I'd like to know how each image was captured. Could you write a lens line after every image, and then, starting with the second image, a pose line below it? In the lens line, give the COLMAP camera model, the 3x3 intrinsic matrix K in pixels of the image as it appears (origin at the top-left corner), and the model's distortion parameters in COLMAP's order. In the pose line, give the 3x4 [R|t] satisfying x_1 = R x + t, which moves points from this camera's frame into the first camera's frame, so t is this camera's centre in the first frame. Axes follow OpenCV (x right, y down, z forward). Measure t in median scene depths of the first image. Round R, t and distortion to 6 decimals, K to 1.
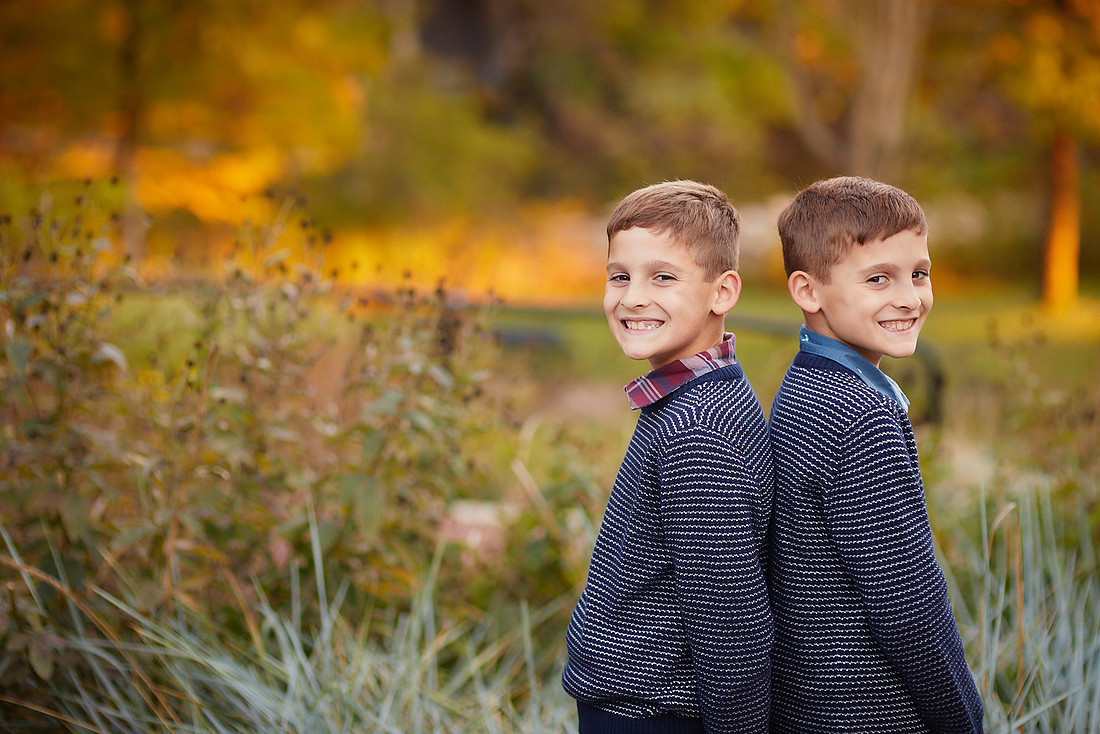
lens RADIAL K [[2764.6, 0, 550.0], [0, 2764.6, 367.0], [0, 0, 1]] dist [-0.048495, 0.116907]
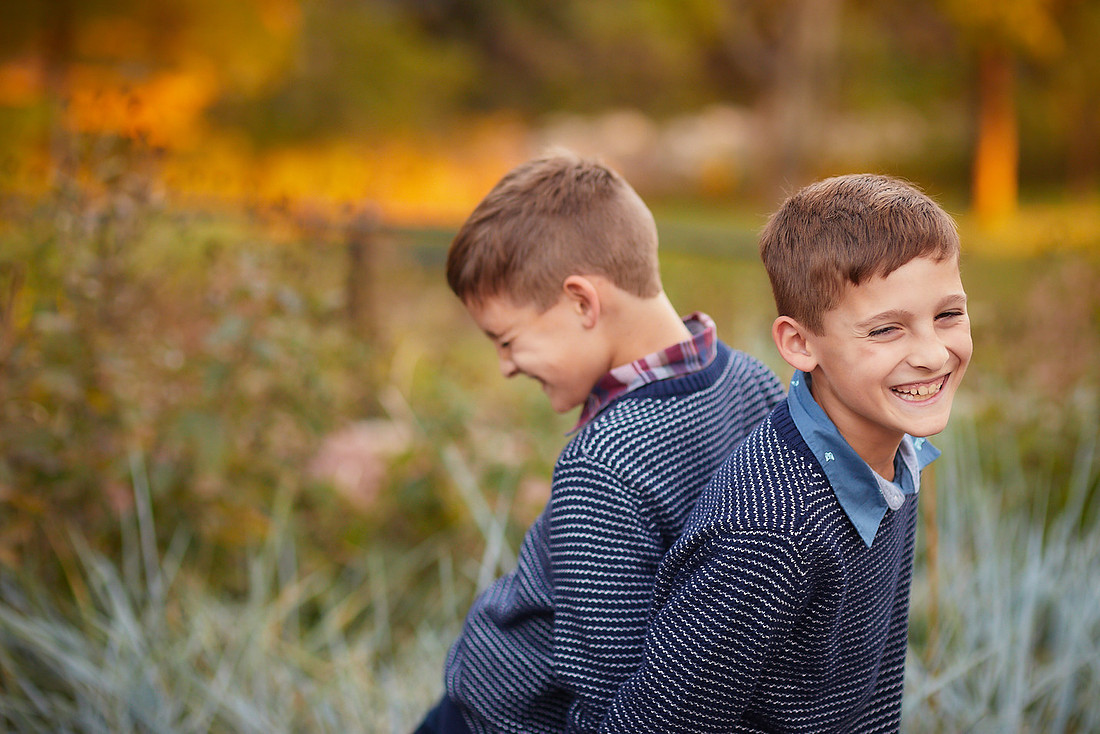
lens RADIAL K [[2684.9, 0, 550.0], [0, 2684.9, 367.0], [0, 0, 1]] dist [0.002200, 0.125960]
pose [[0.999764, -0.012382, 0.017848, 0.028269], [0.011815, 0.999433, 0.031533, -0.001342], [-0.018228, -0.031315, 0.999343, 0.122168]]
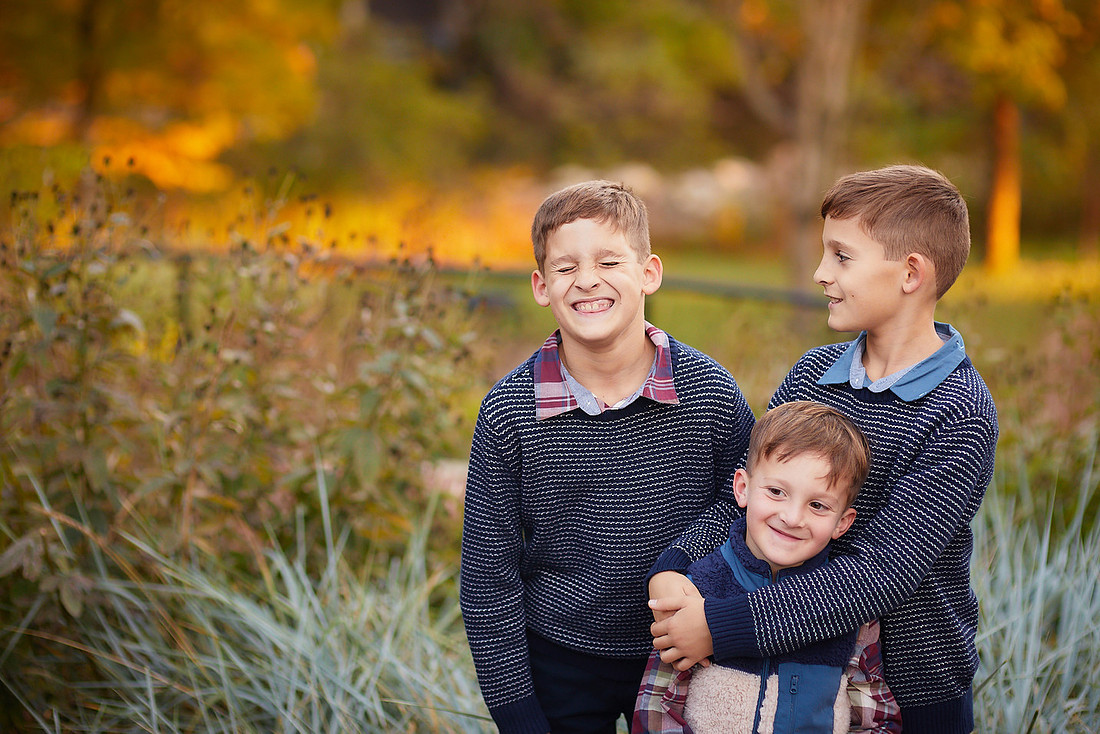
lens RADIAL K [[2764.6, 0, 550.0], [0, 2764.6, 367.0], [0, 0, 1]] dist [-0.048495, 0.116907]
pose [[0.999783, -0.005244, 0.020136, -0.014724], [0.004974, 0.999897, 0.013427, 0.000347], [-0.020205, -0.013324, 0.999707, -0.086077]]
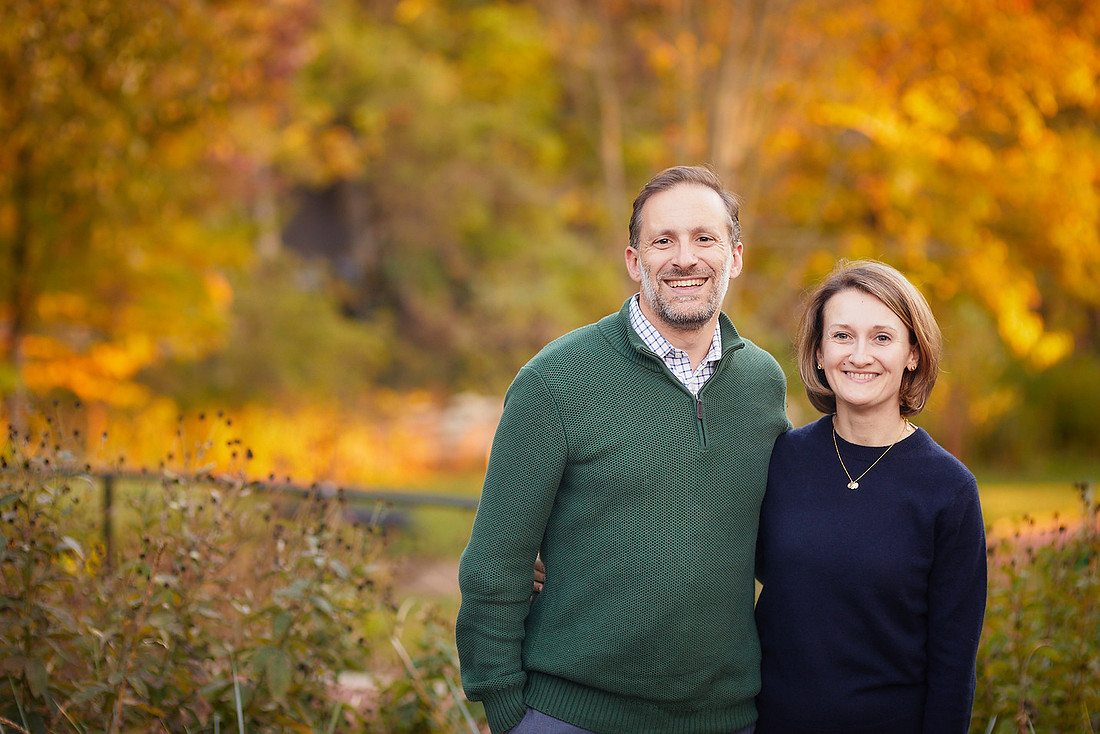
lens RADIAL K [[2623.4, 0, 550.9], [0, 2623.4, 396.8], [0, 0, 1]] dist [-0.056388, 0.266977]
pose [[0.997897, 0.025018, 0.059797, -0.016624], [-0.021683, 0.998207, -0.055792, -0.009606], [-0.061086, 0.054378, 0.996650, -0.169705]]
